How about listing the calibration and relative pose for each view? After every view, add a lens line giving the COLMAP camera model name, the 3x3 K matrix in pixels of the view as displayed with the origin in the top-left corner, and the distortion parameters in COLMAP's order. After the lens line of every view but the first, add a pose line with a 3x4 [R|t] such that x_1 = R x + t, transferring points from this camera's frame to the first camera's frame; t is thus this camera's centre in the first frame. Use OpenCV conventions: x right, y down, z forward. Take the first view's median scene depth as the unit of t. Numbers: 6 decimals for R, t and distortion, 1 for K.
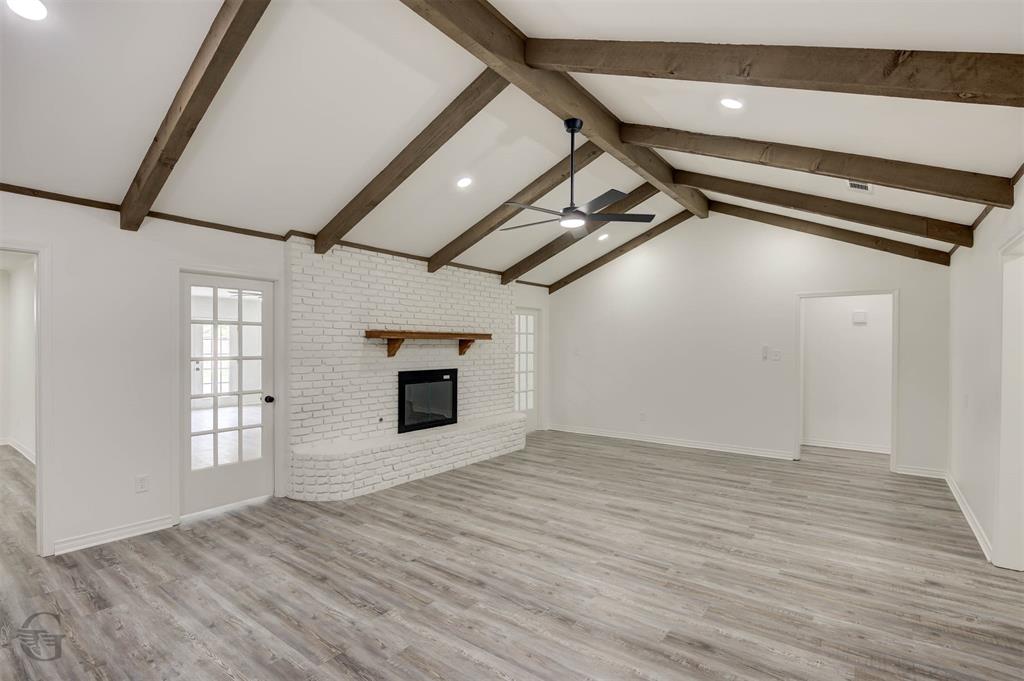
lens RADIAL K [[484.6, 0, 511.0], [0, 484.6, 344.6], [0, 0, 1]] dist [-0.004789, -0.000128]
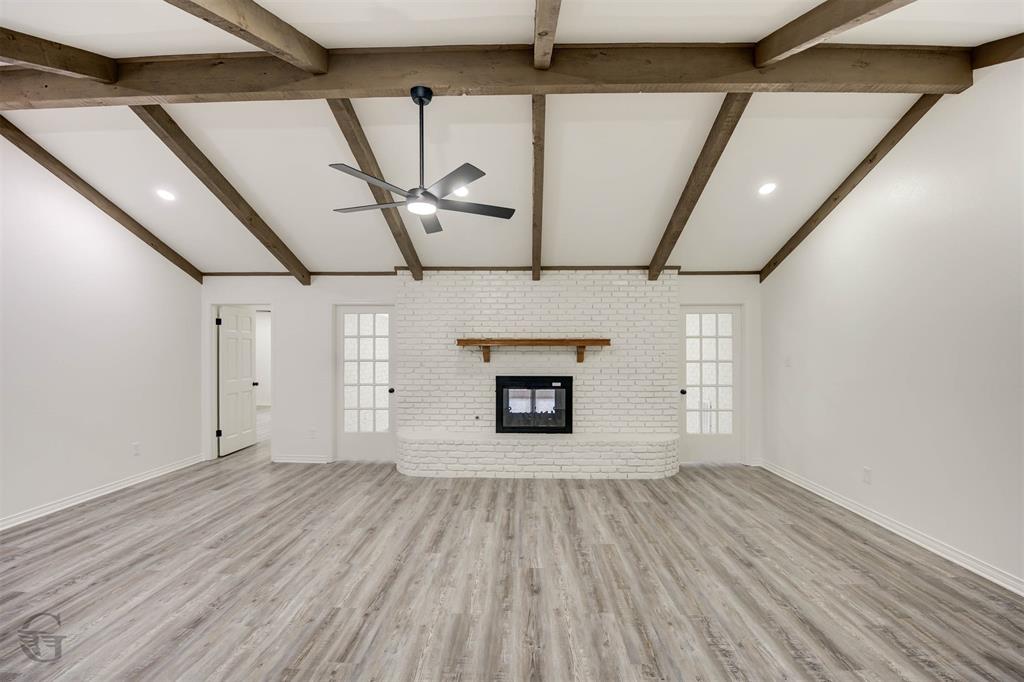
lens RADIAL K [[417.6, 0, 511.5], [0, 417.6, 344.8], [0, 0, 1]] dist [-0.026674, -0.000745]
pose [[0.576666, -0.013788, -0.816863, 0.601245], [0.000850, 0.999867, -0.016277, 0.001064], [0.816979, 0.008692, 0.576602, 0.525703]]
